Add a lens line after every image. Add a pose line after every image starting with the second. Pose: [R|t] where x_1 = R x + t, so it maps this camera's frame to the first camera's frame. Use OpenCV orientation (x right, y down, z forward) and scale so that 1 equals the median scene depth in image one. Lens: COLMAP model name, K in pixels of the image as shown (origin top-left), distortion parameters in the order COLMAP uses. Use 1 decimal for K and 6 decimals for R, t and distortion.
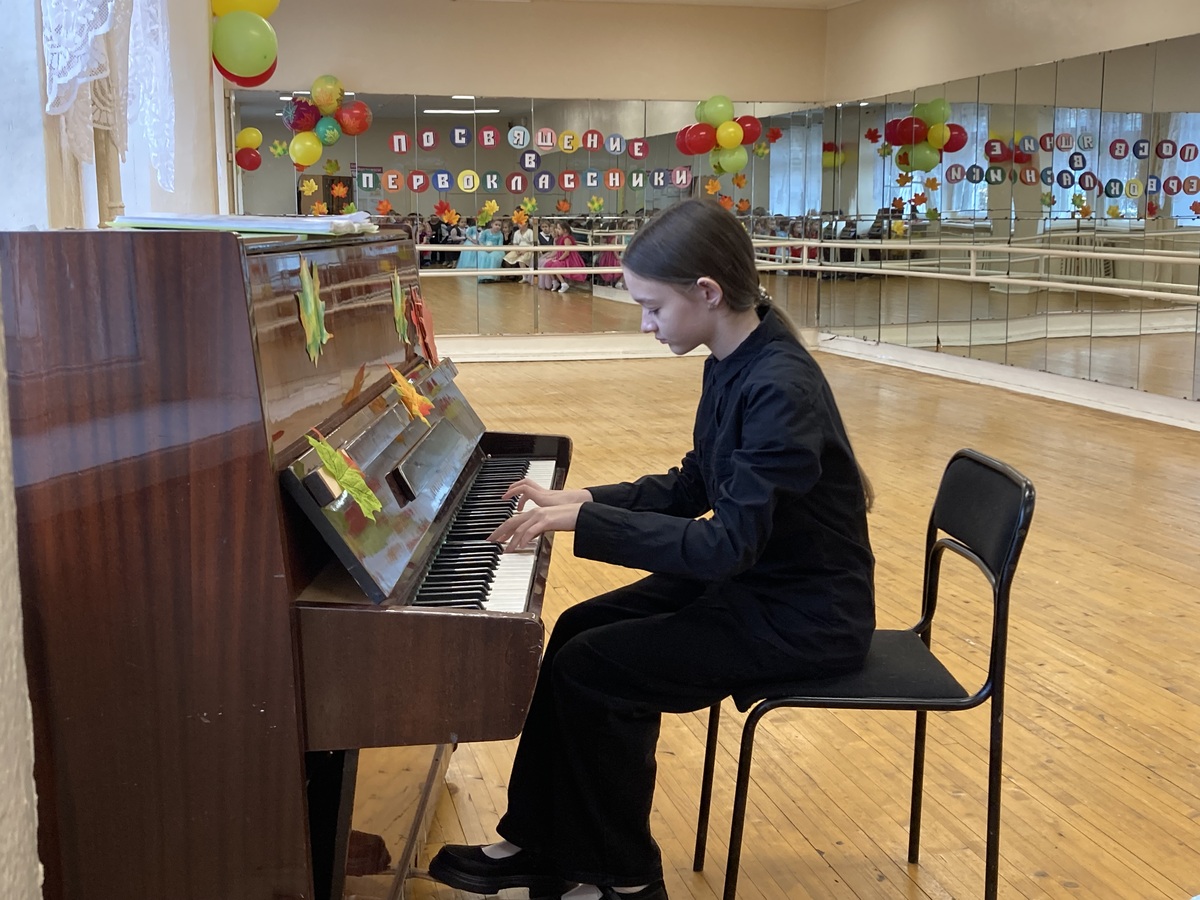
lens RADIAL K [[1410.5, 0, 576.0], [0, 1410.5, 443.9], [0, 0, 1]] dist [0.142577, -0.451830]
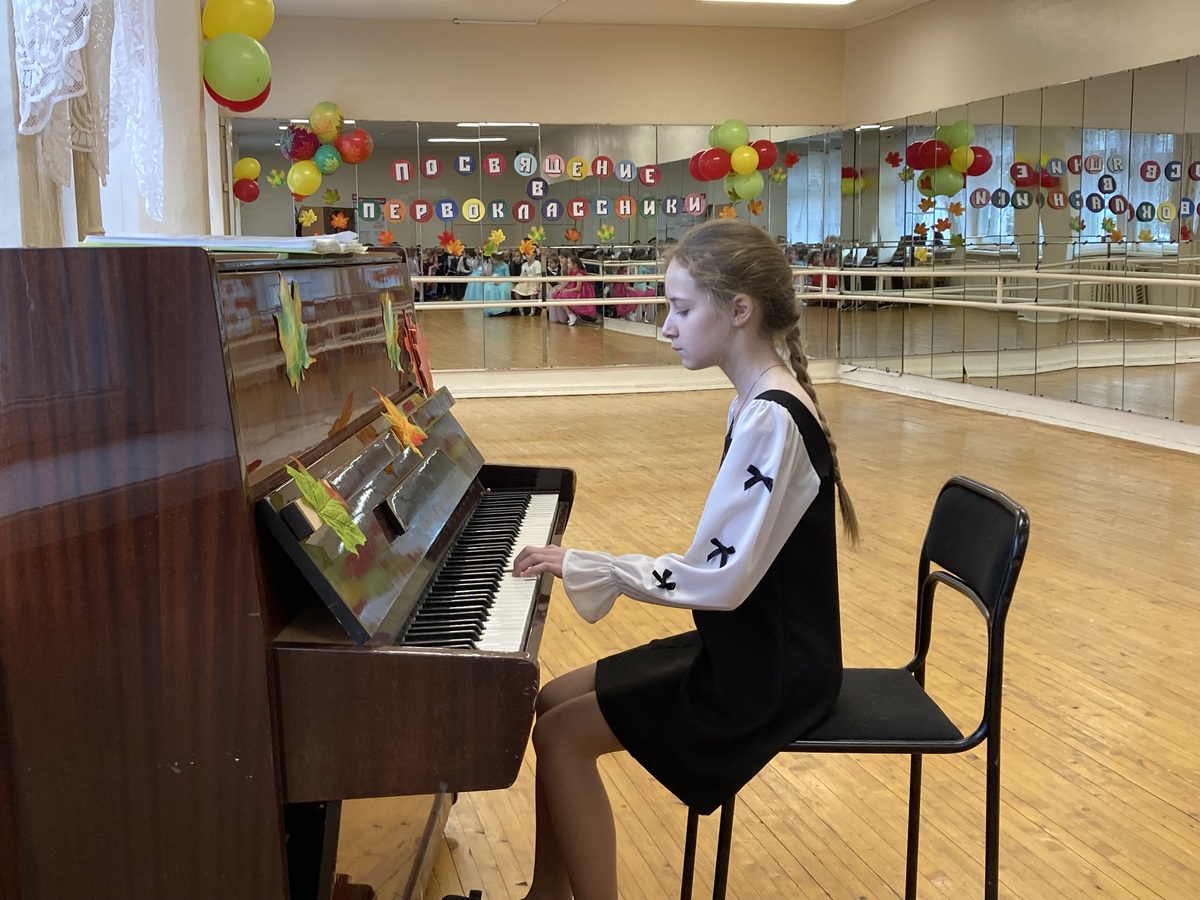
lens RADIAL K [[1464.8, 0, 585.2], [0, 1464.8, 455.7], [0, 0, 1]] dist [0.155929, -0.506038]
pose [[0.999959, -0.008499, -0.003247, 0.001745], [0.008435, 0.999778, -0.019332, 0.001321], [0.003411, 0.019303, 0.999808, 0.003999]]
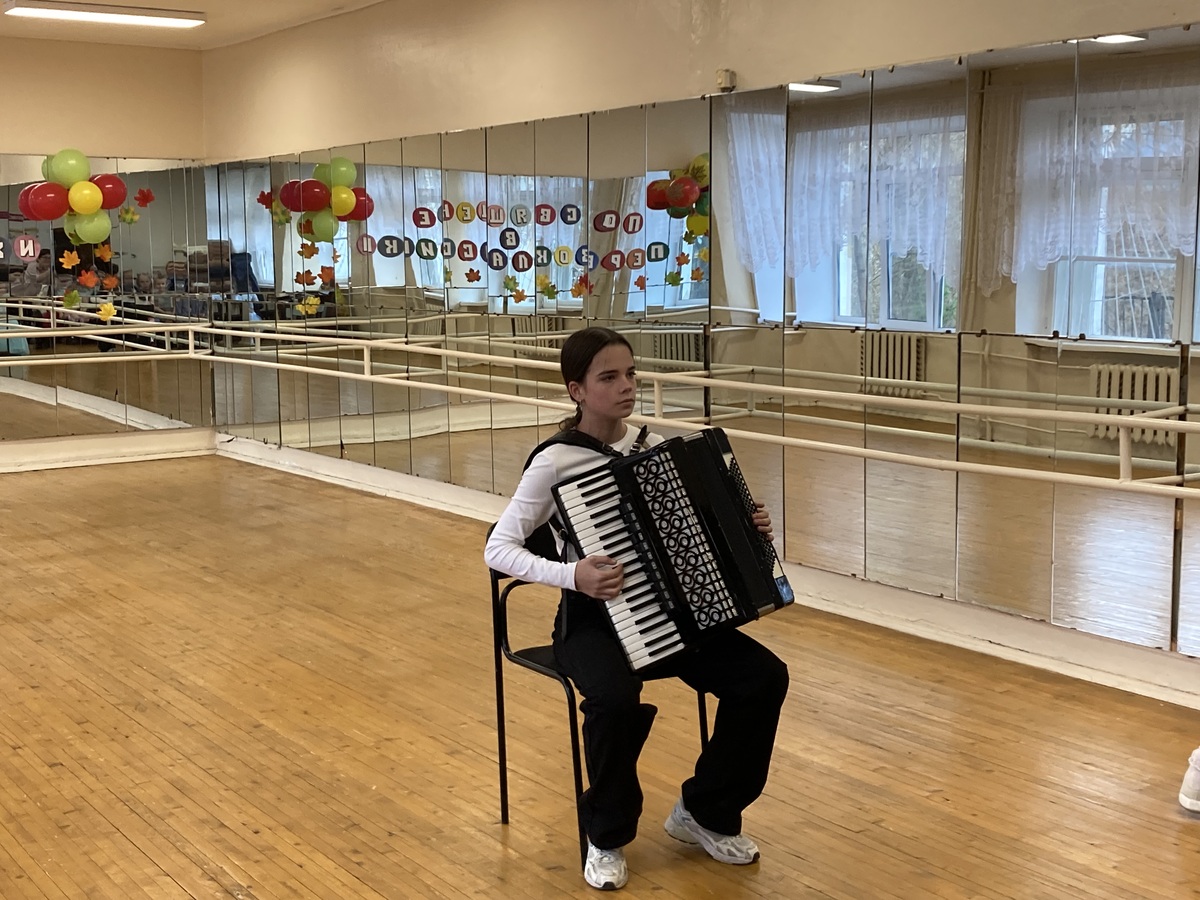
lens RADIAL K [[1660.0, 0, 605.2], [0, 1660.0, 448.9], [0, 0, 1]] dist [0.170121, -0.677691]
pose [[0.938631, -0.041471, 0.342421, 0.053676], [0.056194, 0.997868, -0.033184, -0.025659], [-0.340315, 0.050390, 0.938960, 0.002272]]
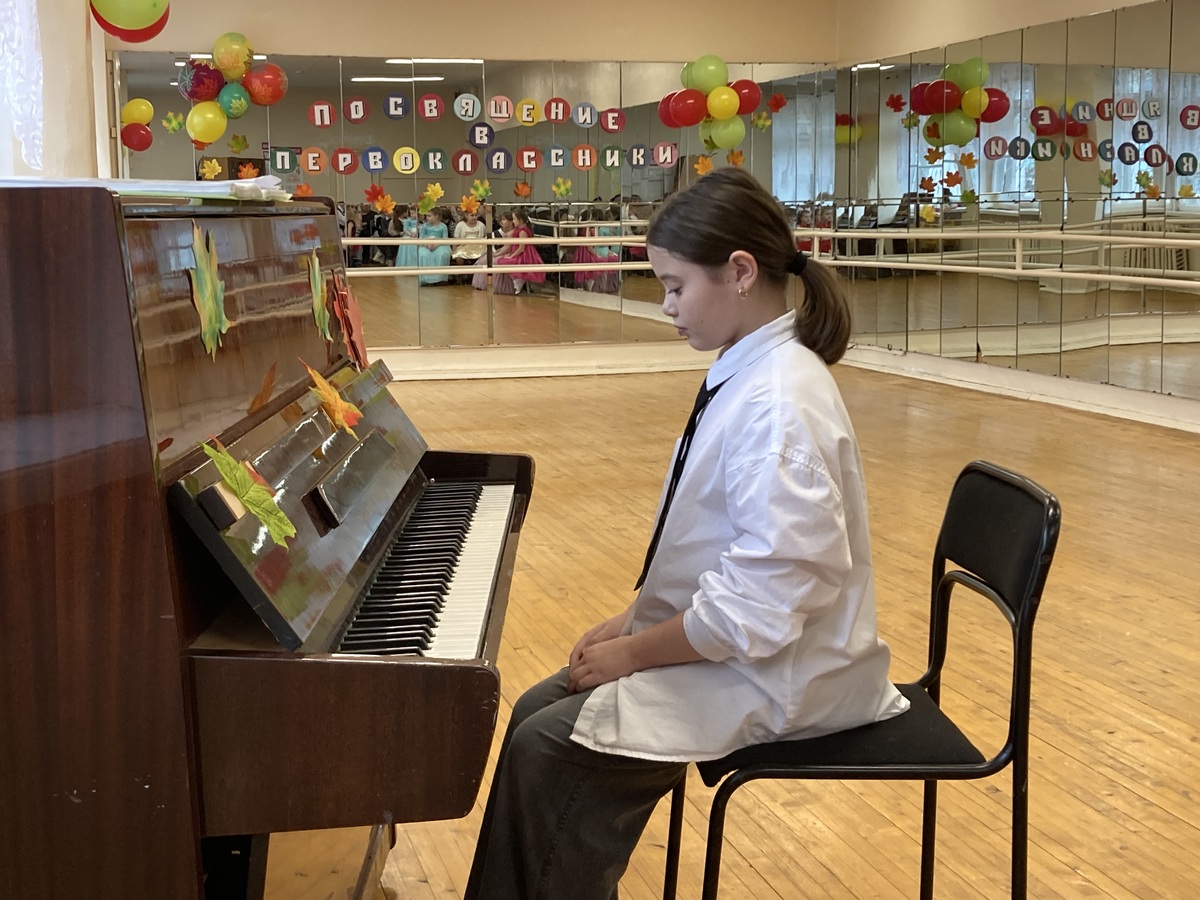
lens RADIAL K [[1715.7, 0, 581.1], [0, 1715.7, 445.3], [0, 0, 1]] dist [0.176747, -0.619094]
pose [[0.999675, -0.010830, 0.023069, 0.000377], [0.011344, 0.999688, -0.022251, 0.002945], [-0.022821, 0.022505, 0.999486, 0.002459]]
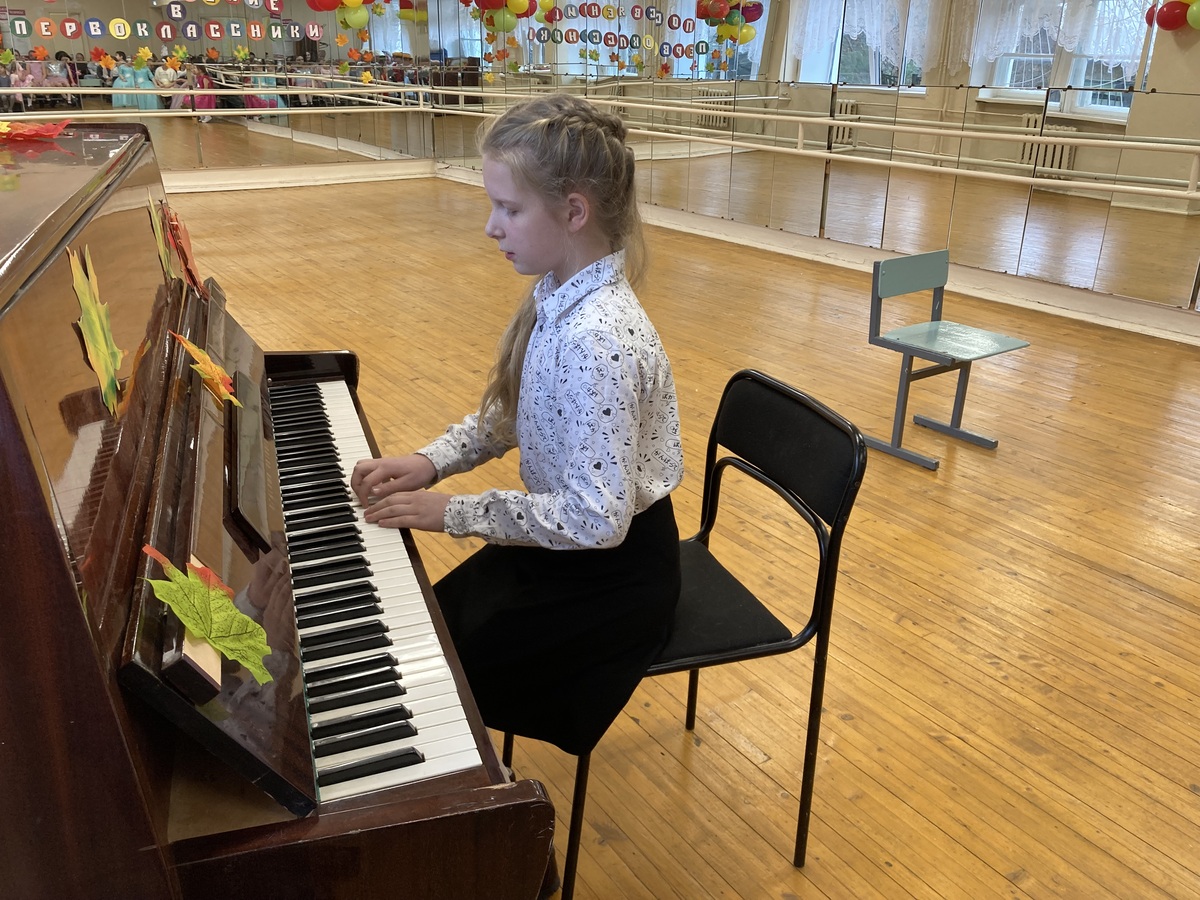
lens RADIAL K [[989.4, 0, 601.0], [0, 989.4, 446.9], [0, 0, 1]] dist [0.009032, 0.001132]
pose [[0.935159, -0.112746, 0.335805, -0.020918], [0.038071, 0.974493, 0.221163, -0.021865], [-0.352176, -0.194038, 0.915599, 0.080101]]
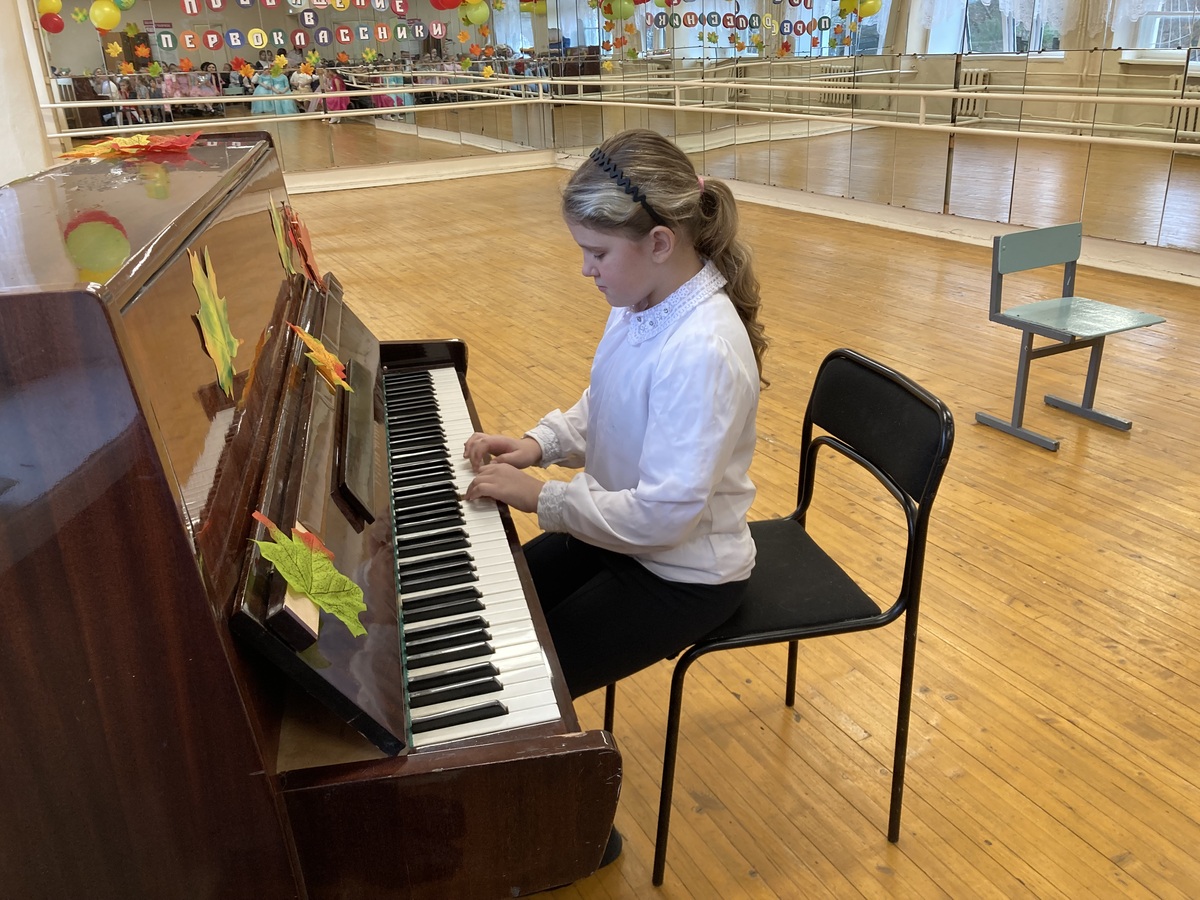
lens RADIAL K [[991.4, 0, 609.5], [0, 991.4, 447.3], [0, 0, 1]] dist [0.009250, -0.013759]
pose [[0.967190, -0.124415, 0.221503, -0.018018], [0.072717, 0.970974, 0.227864, -0.021730], [-0.243423, -0.204281, 0.948164, 0.073856]]
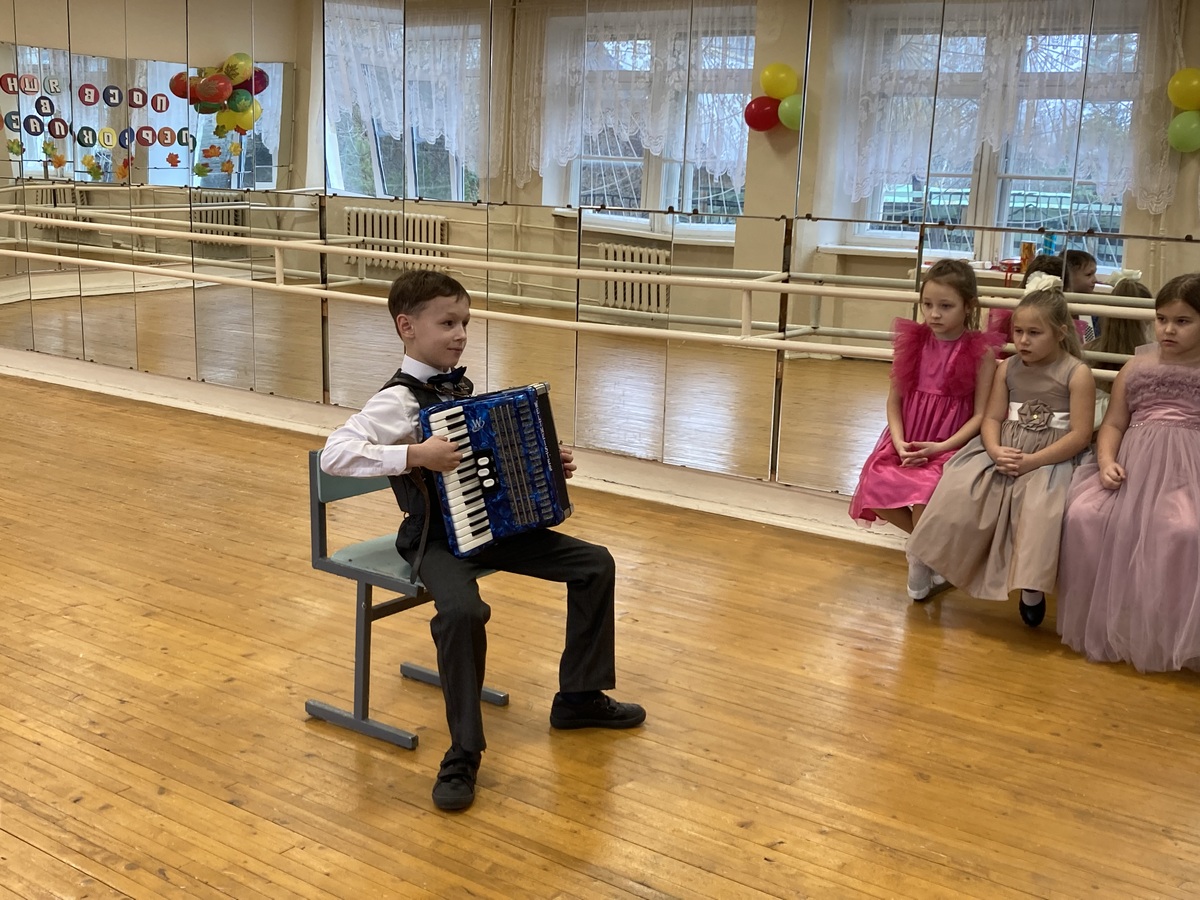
lens RADIAL K [[1405.7, 0, 605.8], [0, 1405.7, 449.2], [0, 0, 1]] dist [0.126617, -0.368257]
pose [[0.762494, -0.102638, 0.638802, 0.021557], [0.068956, 0.994605, 0.077498, -0.026504], [-0.643310, -0.015042, 0.765458, 0.068384]]
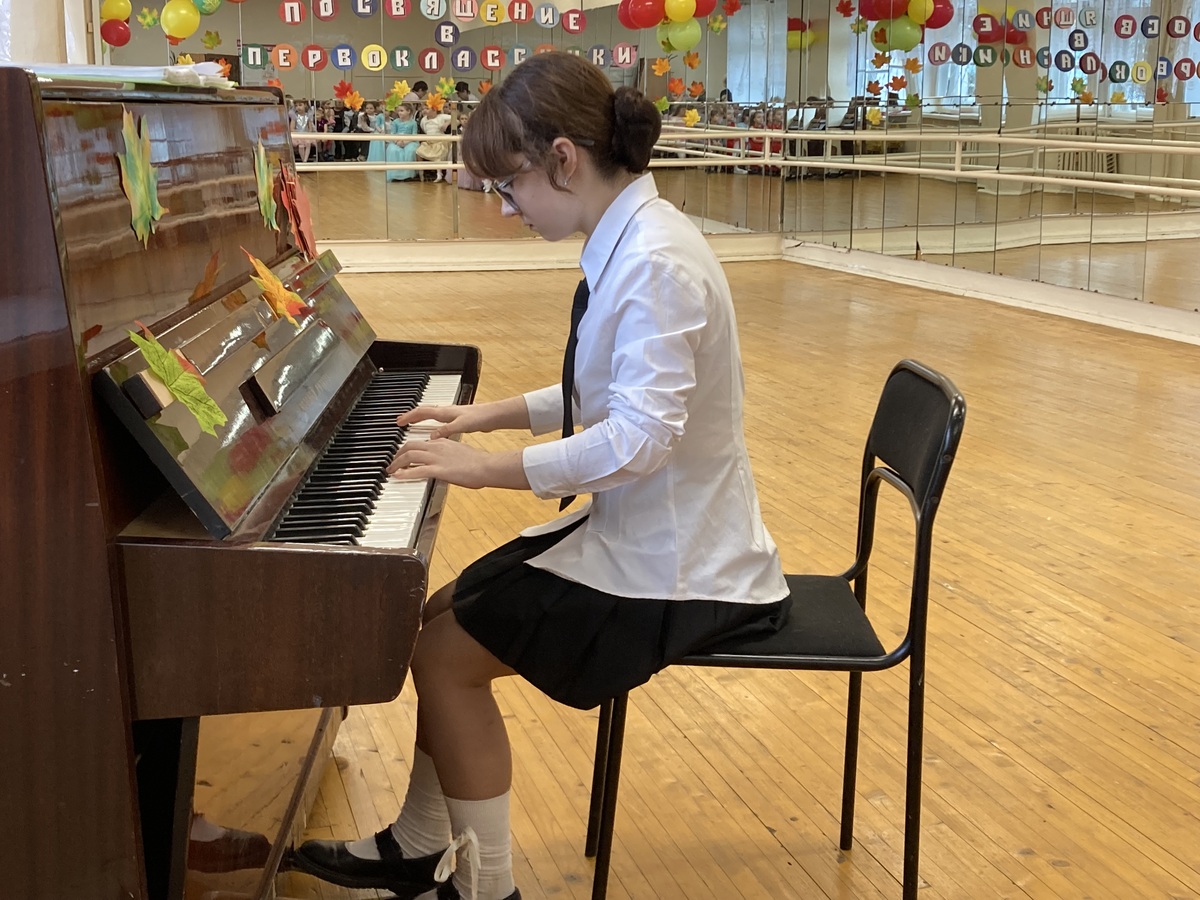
lens RADIAL K [[1609.8, 0, 580.3], [0, 1609.8, 456.1], [0, 0, 1]] dist [0.161638, -0.561127]
pose [[0.999020, -0.005224, 0.043953, 0.003573], [0.002925, 0.998632, 0.052200, 0.002653], [-0.044166, -0.052020, 0.997669, 0.010506]]
